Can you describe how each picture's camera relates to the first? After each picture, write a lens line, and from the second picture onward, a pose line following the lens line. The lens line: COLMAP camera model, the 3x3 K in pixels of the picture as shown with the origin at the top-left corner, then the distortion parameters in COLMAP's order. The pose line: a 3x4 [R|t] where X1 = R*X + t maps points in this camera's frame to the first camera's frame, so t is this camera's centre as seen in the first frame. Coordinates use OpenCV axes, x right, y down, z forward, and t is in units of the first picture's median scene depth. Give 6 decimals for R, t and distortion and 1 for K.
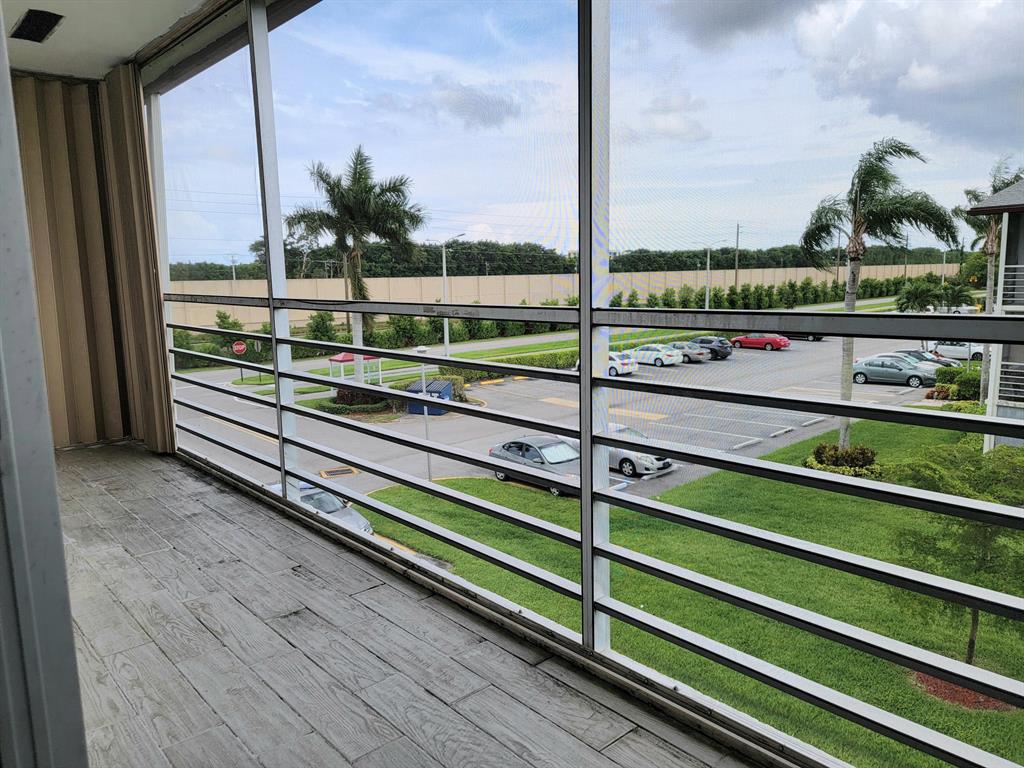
lens RADIAL K [[736.8, 0, 532.8], [0, 736.8, 370.2], [0, 0, 1]] dist [0.077969, -0.070035]
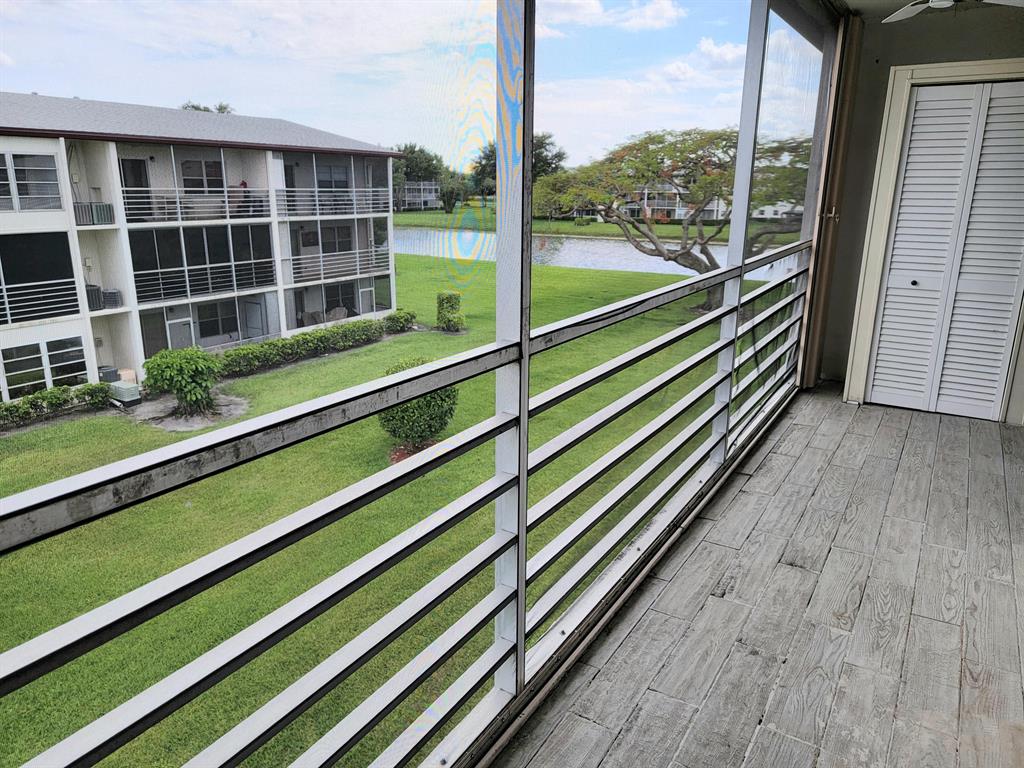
lens RADIAL K [[736.8, 0, 518.1], [0, 736.8, 384.8], [0, 0, 1]] dist [0.077969, -0.070035]
pose [[-0.292038, -0.245246, 0.924429, -1.177618], [0.107445, 0.952033, 0.286512, -0.296863], [-0.950352, 0.182997, -0.251679, 1.640674]]
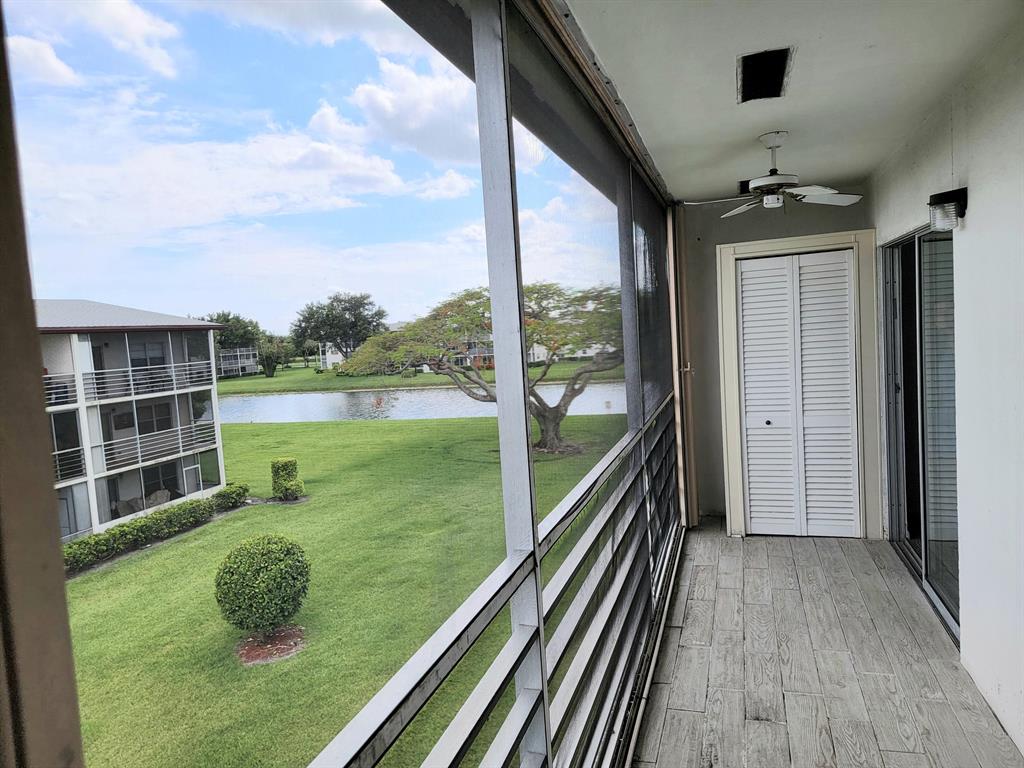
lens RADIAL K [[736.8, 0, 513.2], [0, 736.8, 386.3], [0, 0, 1]] dist [0.077969, -0.070035]
pose [[-0.505159, -0.024602, 0.862675, -1.117787], [0.171387, 0.976825, 0.128217, -0.386281], [-0.845837, 0.212621, -0.489236, 1.790448]]
